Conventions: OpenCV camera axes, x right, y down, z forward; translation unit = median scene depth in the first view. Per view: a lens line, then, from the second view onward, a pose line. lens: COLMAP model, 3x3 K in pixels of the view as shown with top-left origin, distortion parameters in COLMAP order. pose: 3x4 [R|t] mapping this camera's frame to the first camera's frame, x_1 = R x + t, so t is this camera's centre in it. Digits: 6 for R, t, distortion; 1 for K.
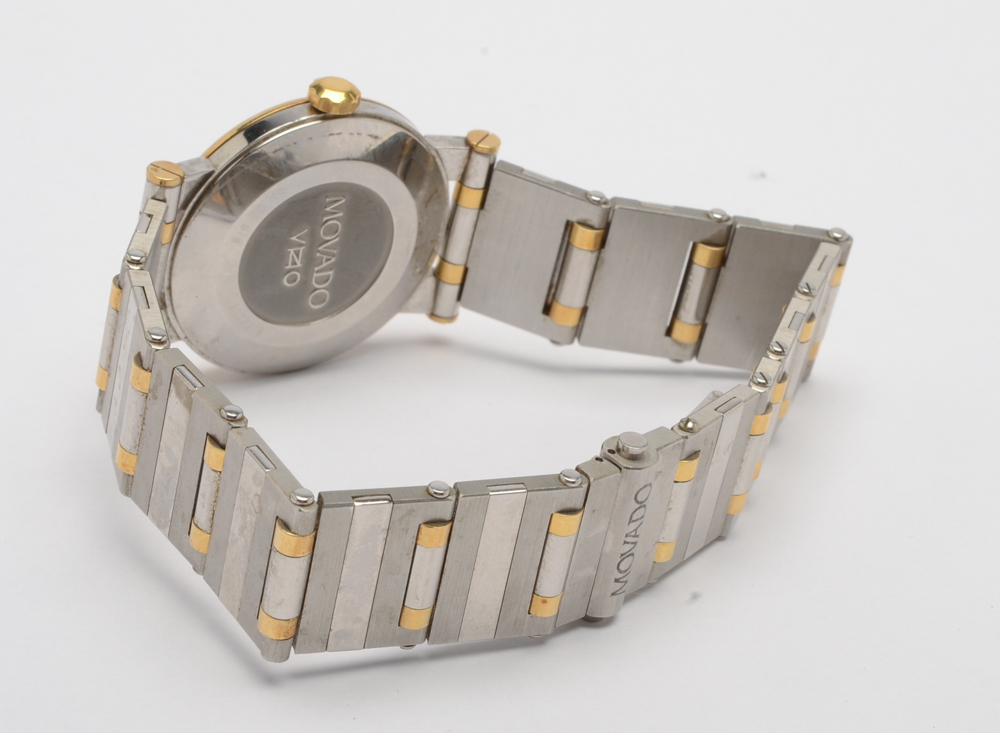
lens RADIAL K [[2768.7, 0, 500.8], [0, 2768.7, 365.4], [0, 0, 1]] dist [-0.155158, 0.000000]
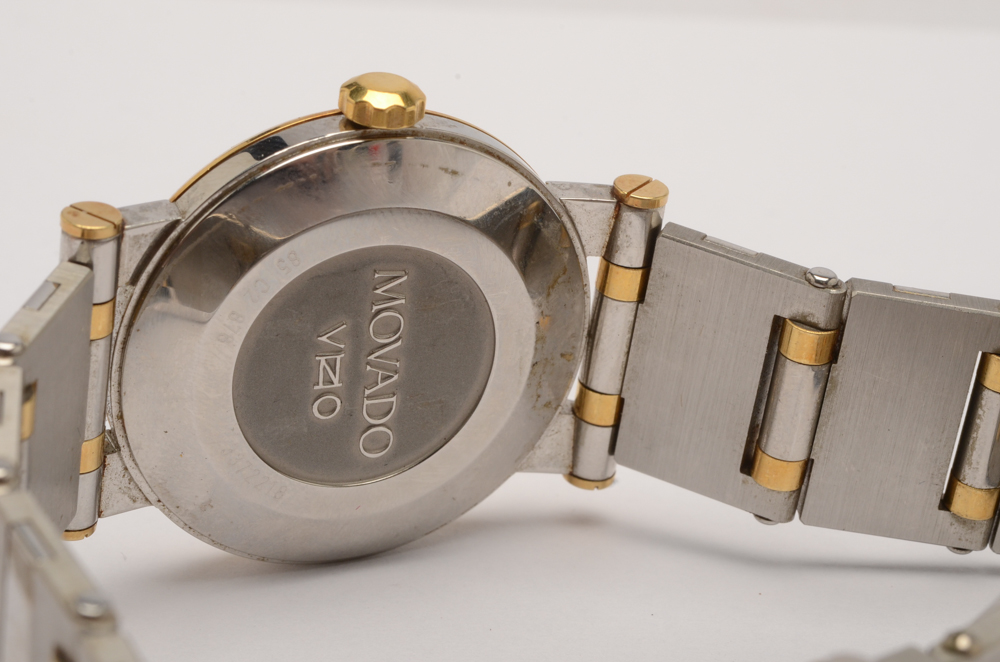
lens RADIAL K [[2640.3, 0, 497.9], [0, 2640.3, 334.3], [0, 0, 1]] dist [-0.071538, 0.000000]
pose [[0.991283, -0.002815, -0.131722, 0.040420], [-0.011457, 0.994143, -0.107468, 0.015610], [0.131253, 0.108040, 0.985444, 0.414103]]
